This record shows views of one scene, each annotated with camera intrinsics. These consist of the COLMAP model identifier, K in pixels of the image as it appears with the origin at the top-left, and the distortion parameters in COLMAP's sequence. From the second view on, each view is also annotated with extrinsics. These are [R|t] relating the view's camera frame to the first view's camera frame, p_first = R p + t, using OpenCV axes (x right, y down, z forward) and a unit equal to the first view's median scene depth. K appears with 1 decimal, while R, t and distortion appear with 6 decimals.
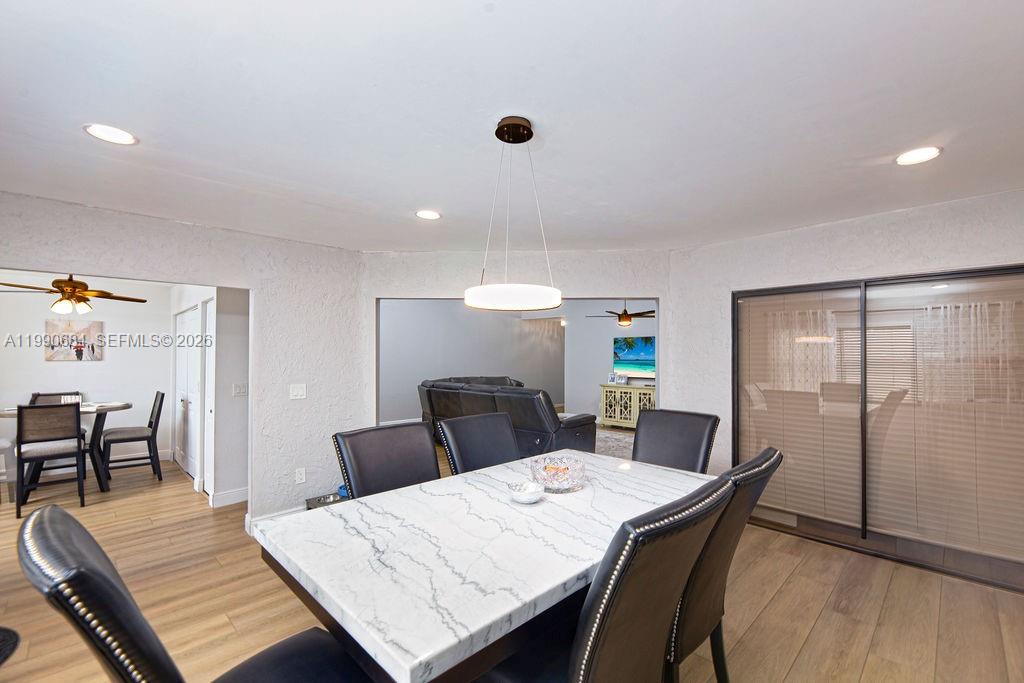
lens RADIAL K [[440.9, 0, 516.9], [0, 440.9, 354.9], [0, 0, 1]] dist [-0.001666, -0.001892]
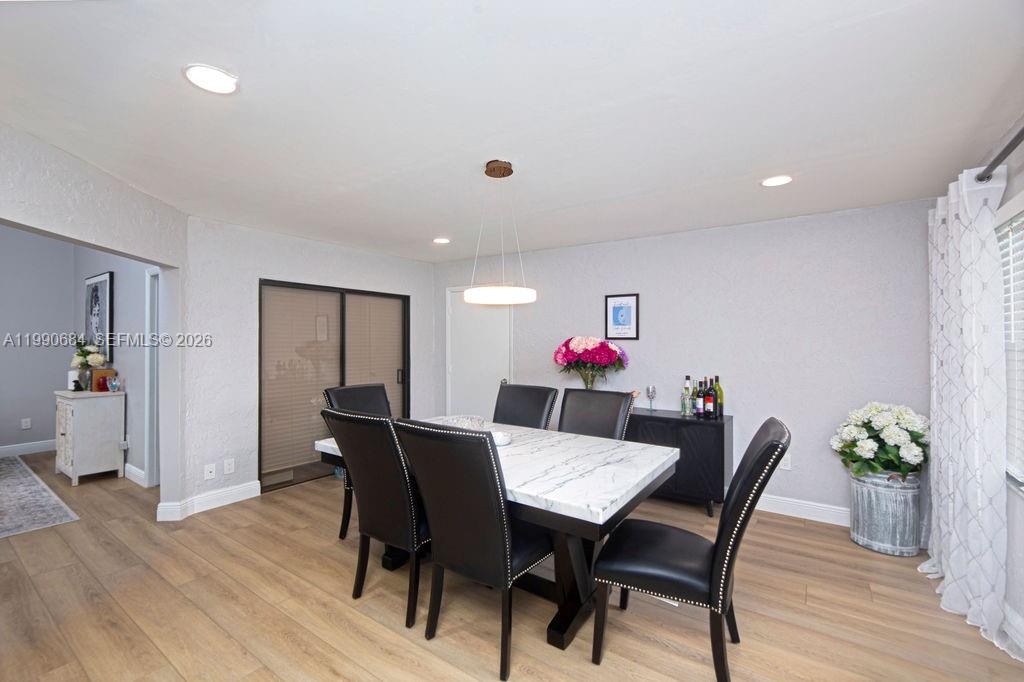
lens RADIAL K [[440.9, 0, 517.7], [0, 440.9, 334.8], [0, 0, 1]] dist [-0.001666, -0.001892]
pose [[-0.179147, 0.007056, 0.983797, -0.708172], [-0.006167, 0.999947, -0.008295, -0.003843], [-0.983803, -0.007553, -0.179094, 0.620761]]
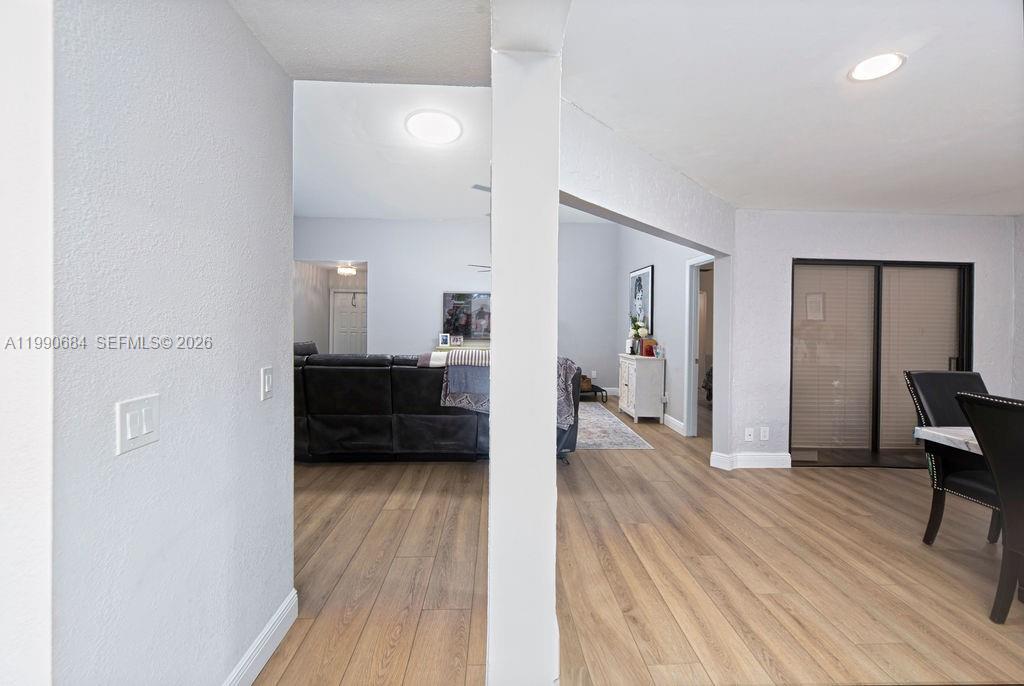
lens RADIAL K [[440.9, 0, 520.2], [0, 440.9, 321.5], [0, 0, 1]] dist [-0.001666, -0.001892]
pose [[0.678261, -0.001269, 0.734820, -0.823445], [-0.014365, 0.999785, 0.014985, 0.006301], [-0.734680, -0.020719, 0.678097, 0.807800]]
